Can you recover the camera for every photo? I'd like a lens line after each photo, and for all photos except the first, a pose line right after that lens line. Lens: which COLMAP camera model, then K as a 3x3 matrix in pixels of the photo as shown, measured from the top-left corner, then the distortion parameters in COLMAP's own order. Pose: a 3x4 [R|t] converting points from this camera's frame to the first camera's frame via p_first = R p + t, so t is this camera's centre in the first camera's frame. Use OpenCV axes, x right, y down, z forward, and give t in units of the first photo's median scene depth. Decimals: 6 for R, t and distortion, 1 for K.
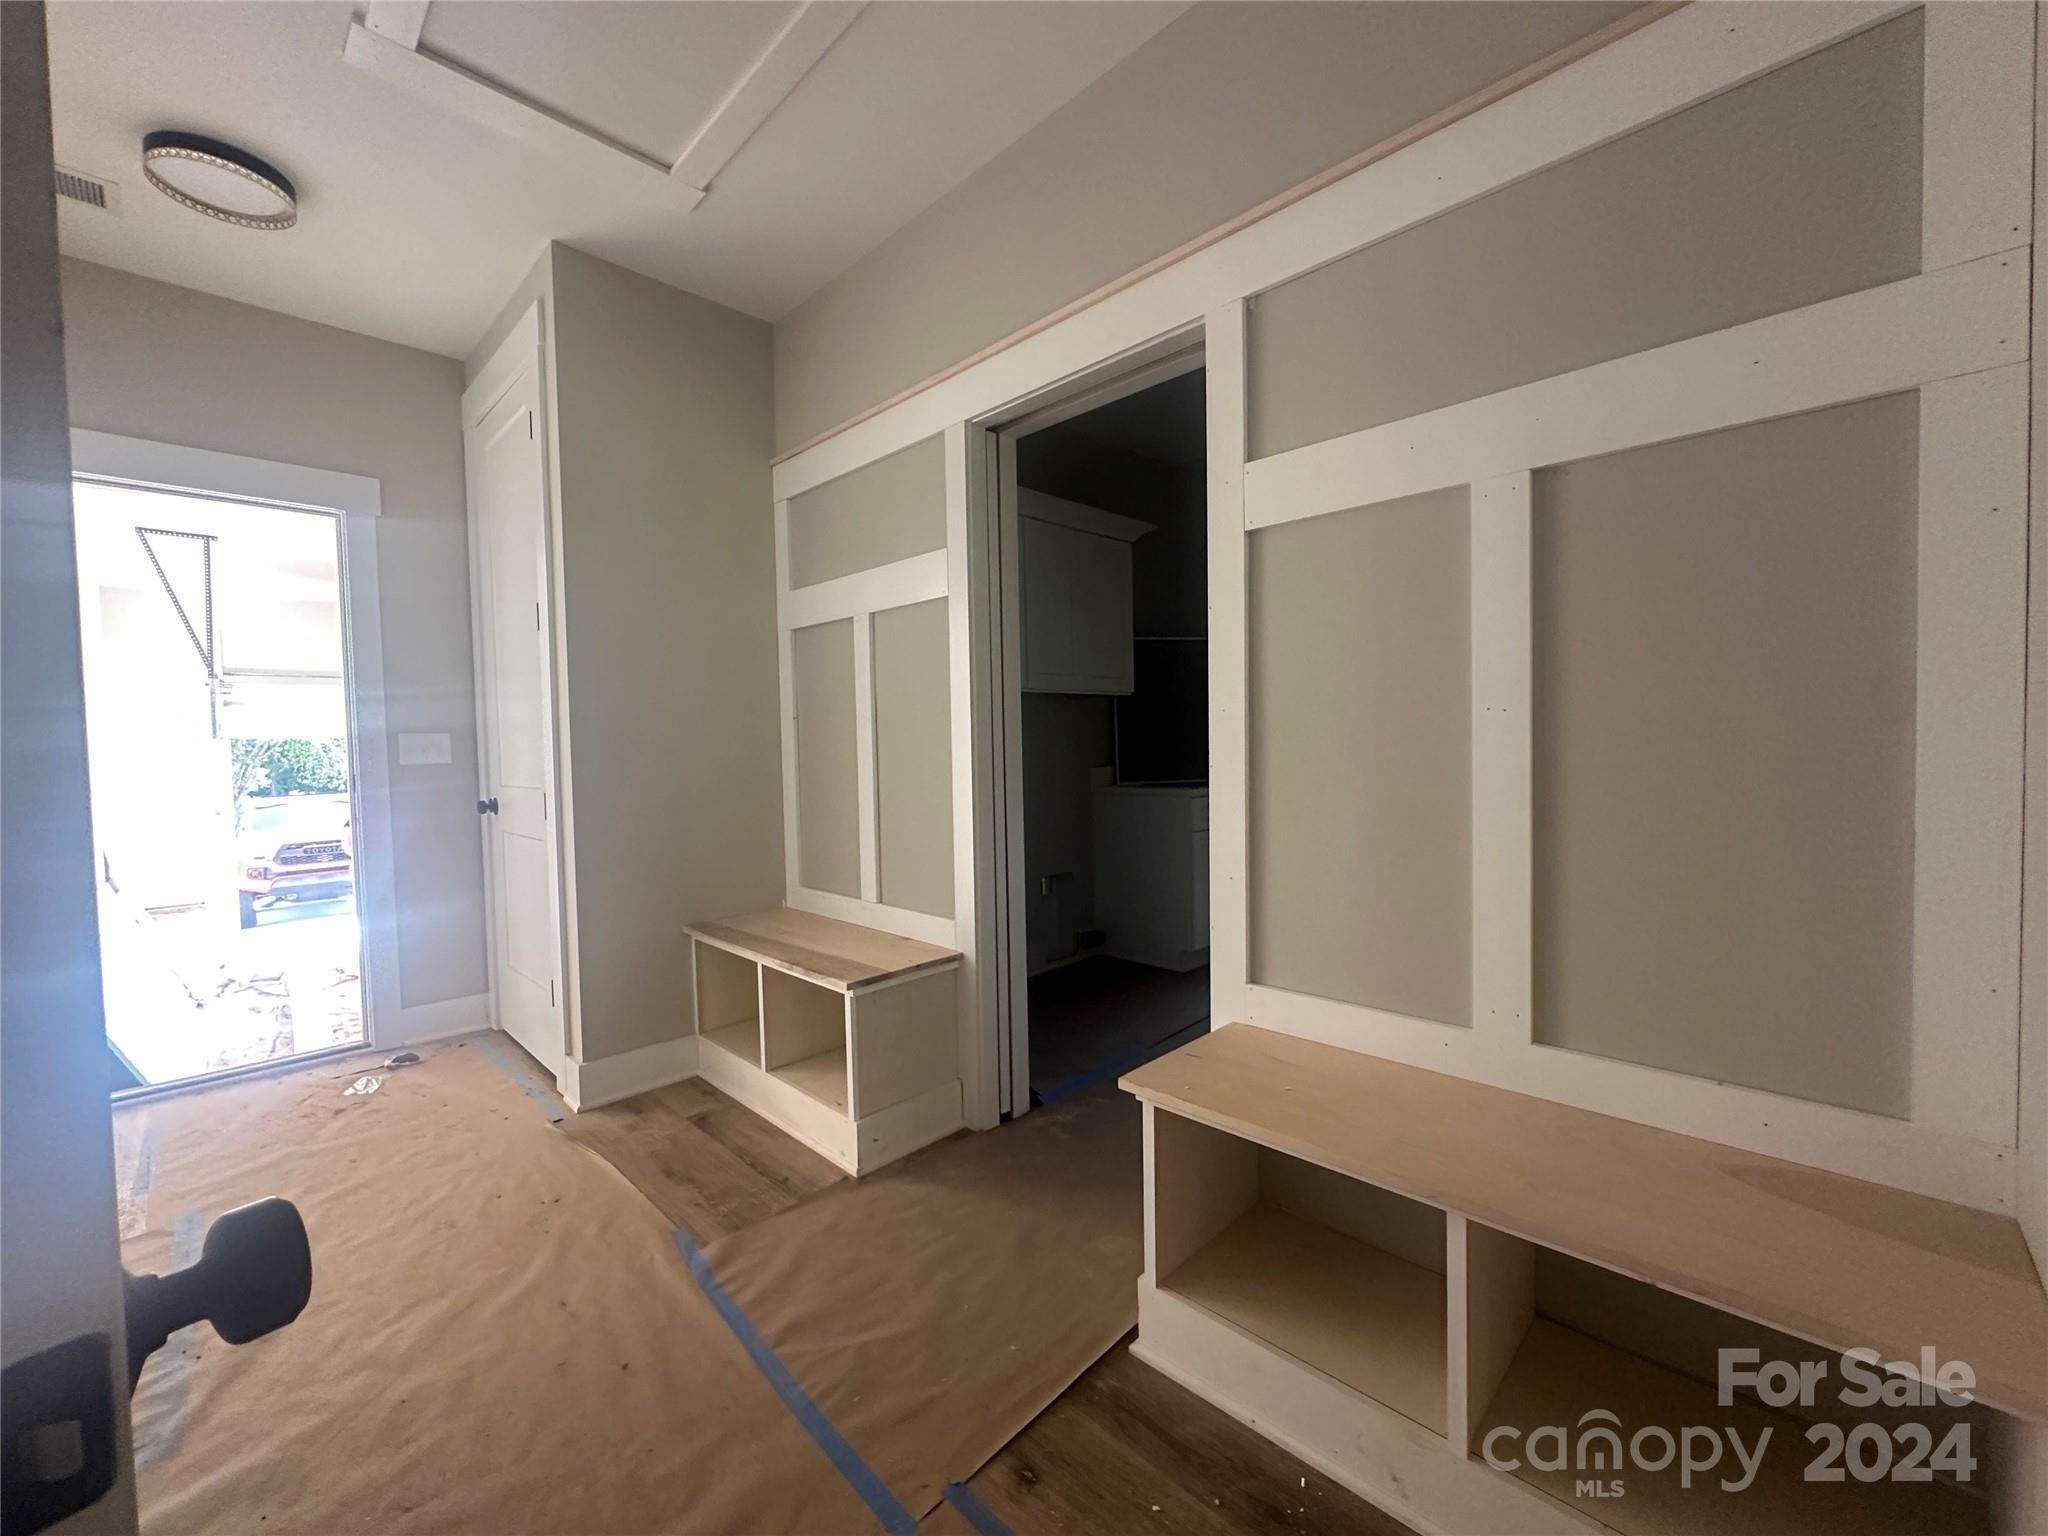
lens RADIAL K [[817.0, 0, 1010.5], [0, 817.0, 763.7], [0, 0, 1]] dist [-0.004461, 0.000097]
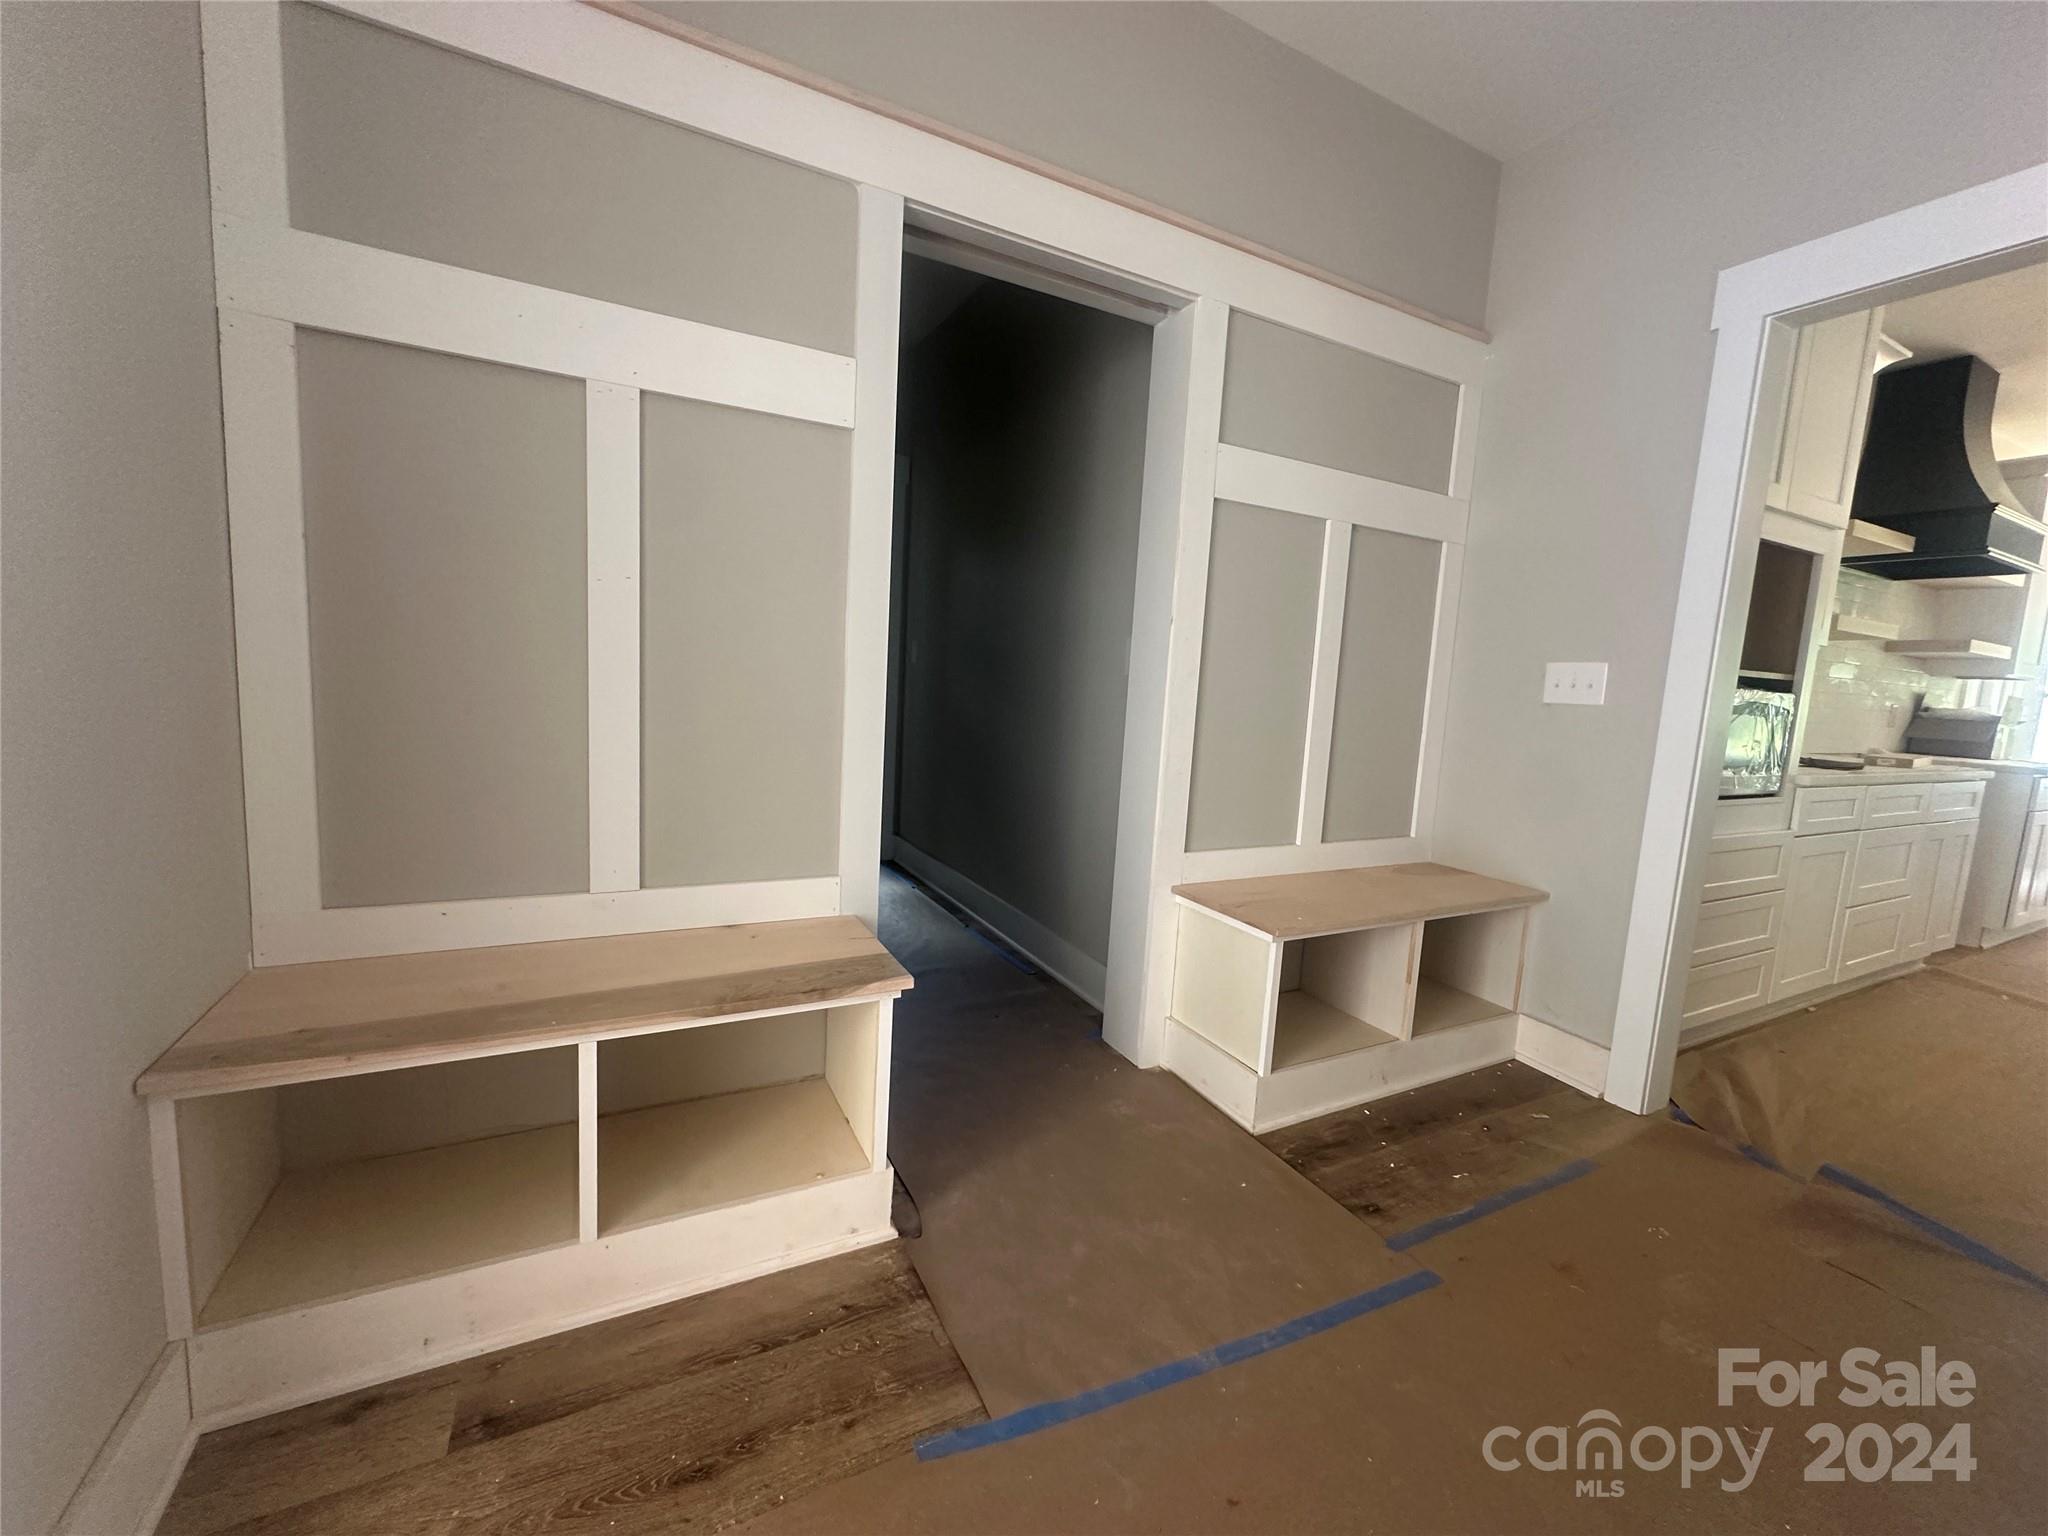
lens RADIAL K [[817.0, 0, 1014.9], [0, 817.0, 771.0], [0, 0, 1]] dist [-0.004461, 0.000097]
pose [[0.297312, -0.071604, 0.952092, -0.747477], [-0.027787, 0.996113, 0.083592, 0.029457], [-0.954376, -0.051309, 0.294167, 0.649331]]
